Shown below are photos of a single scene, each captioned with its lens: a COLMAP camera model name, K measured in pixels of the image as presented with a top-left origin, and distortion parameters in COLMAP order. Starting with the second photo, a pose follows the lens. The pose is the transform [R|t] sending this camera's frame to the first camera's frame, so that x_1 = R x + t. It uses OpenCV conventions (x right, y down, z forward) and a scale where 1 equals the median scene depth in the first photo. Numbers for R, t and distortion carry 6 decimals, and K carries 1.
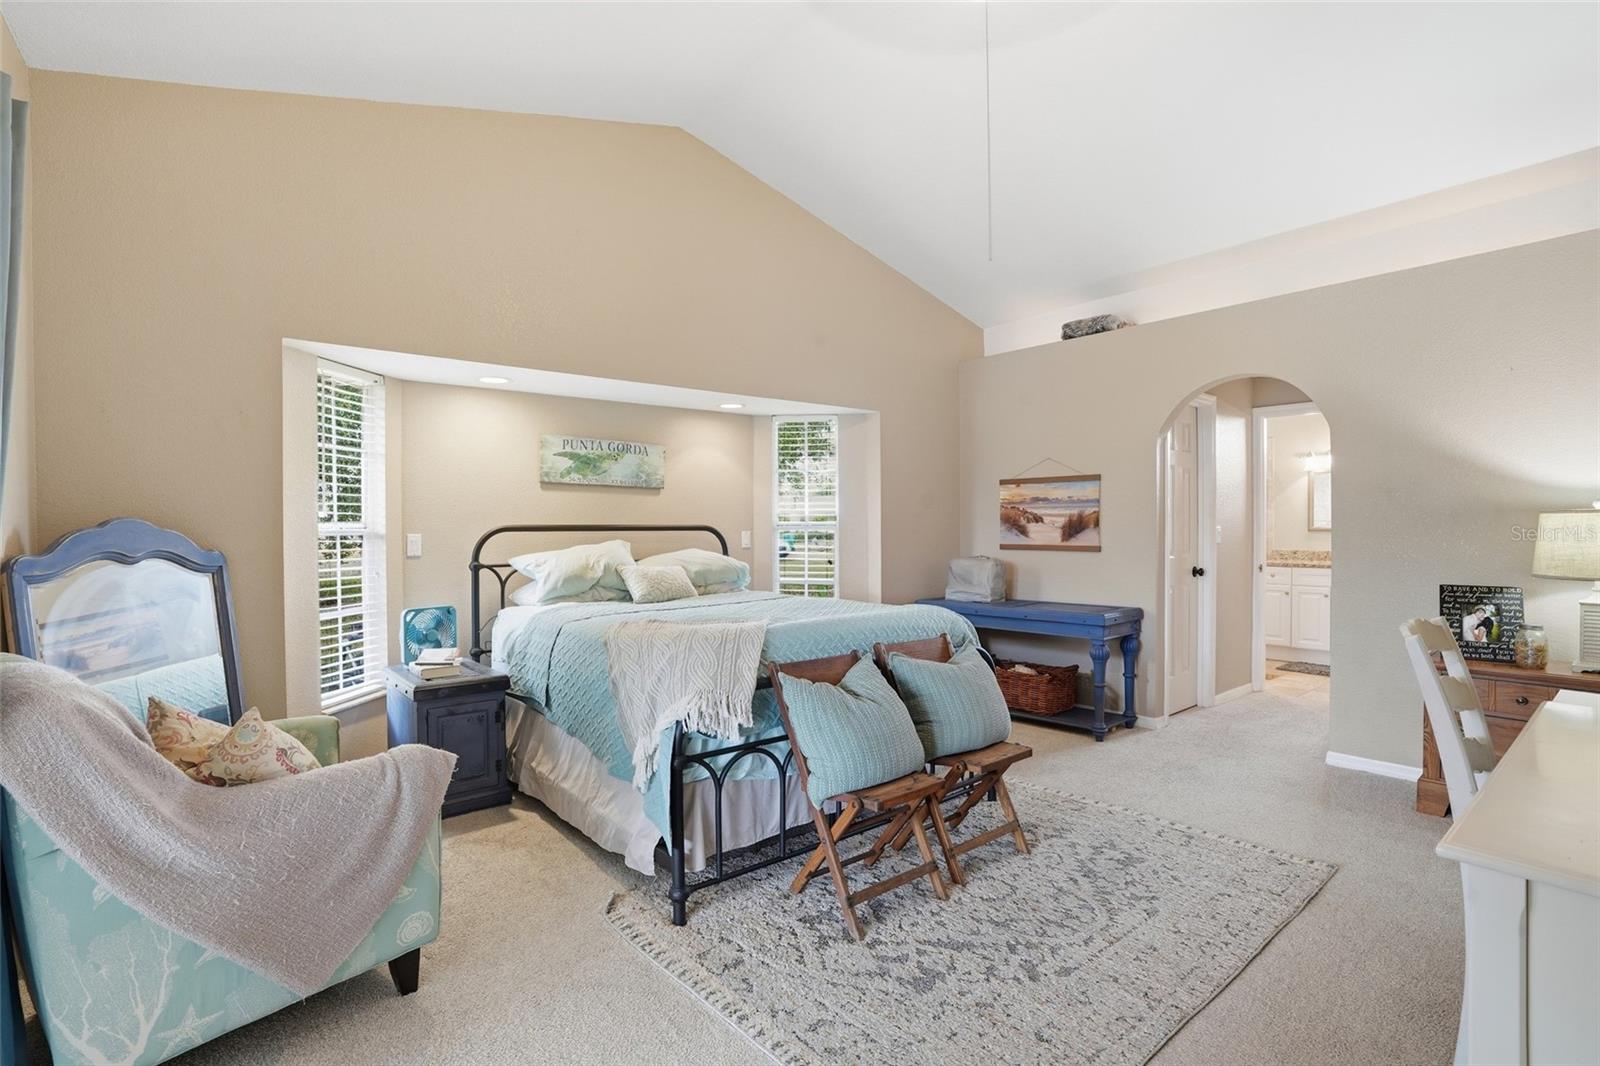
lens RADIAL K [[737.1, 0, 791.7], [0, 737.1, 533.6], [0, 0, 1]] dist [-0.025182, 0.003632]
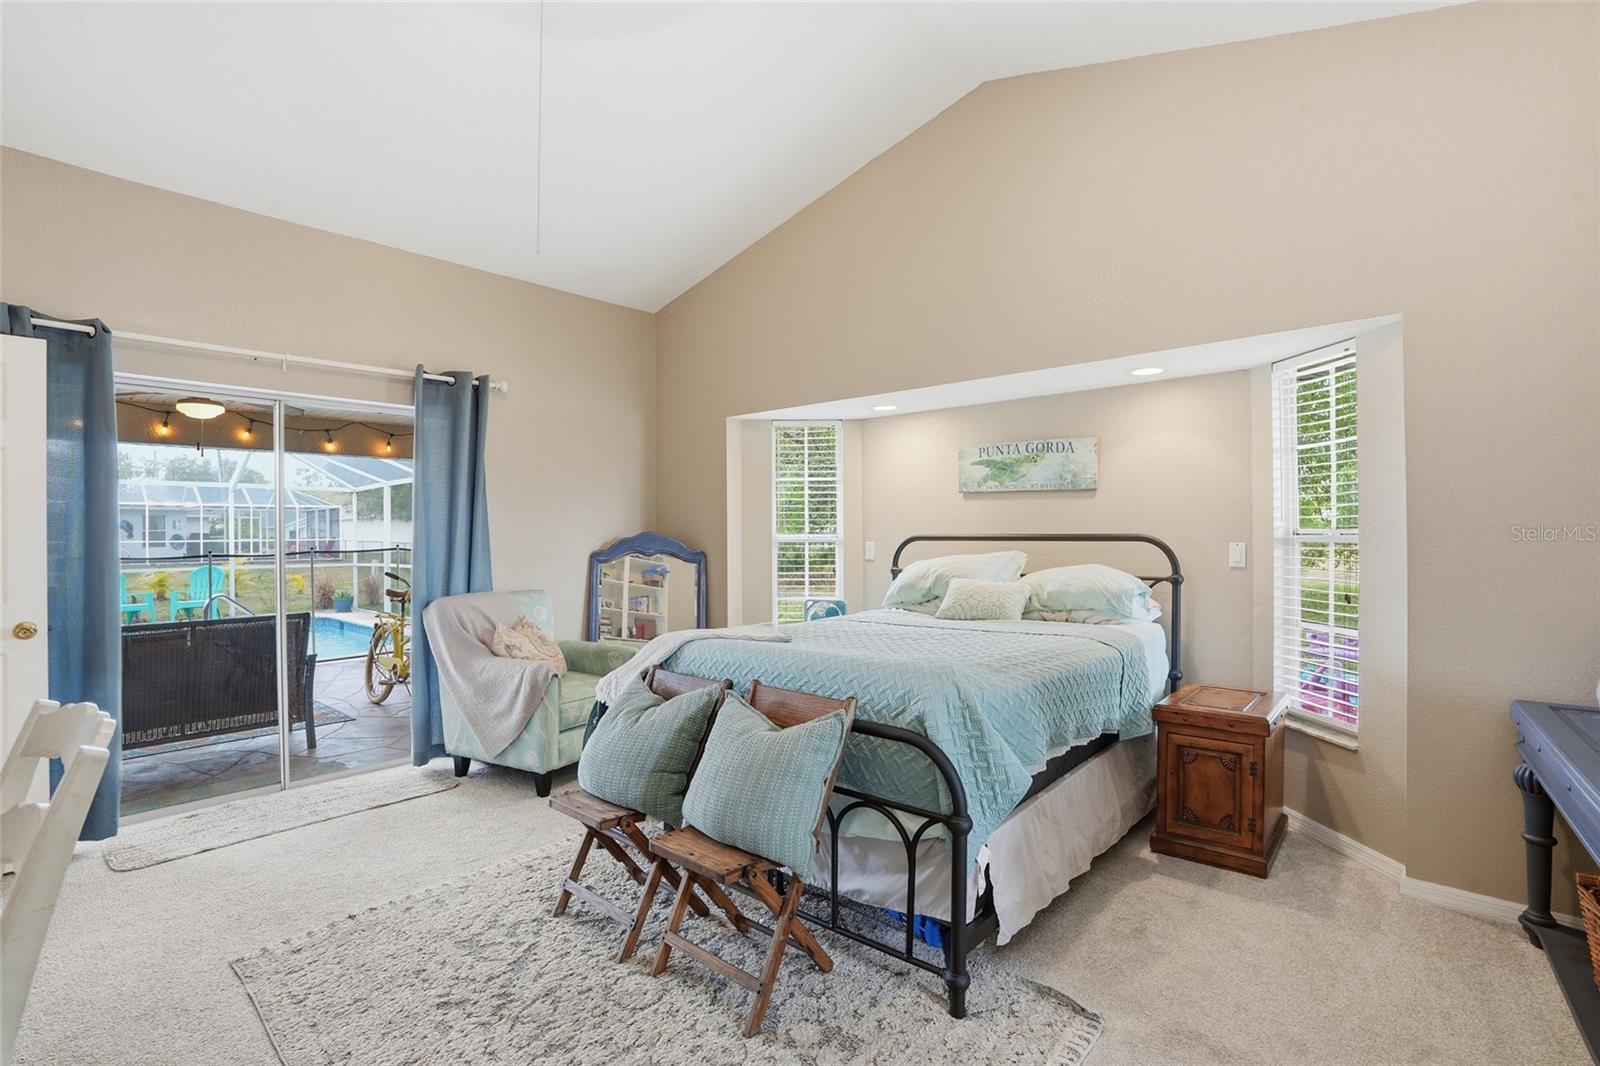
lens RADIAL K [[737.1, 0, 793.5], [0, 737.1, 532.6], [0, 0, 1]] dist [-0.025182, 0.003632]
pose [[0.173773, -0.003364, -0.984780, 0.610946], [-0.014408, 0.999878, -0.005958, -0.004921], [0.984680, 0.015224, 0.173703, 0.578459]]
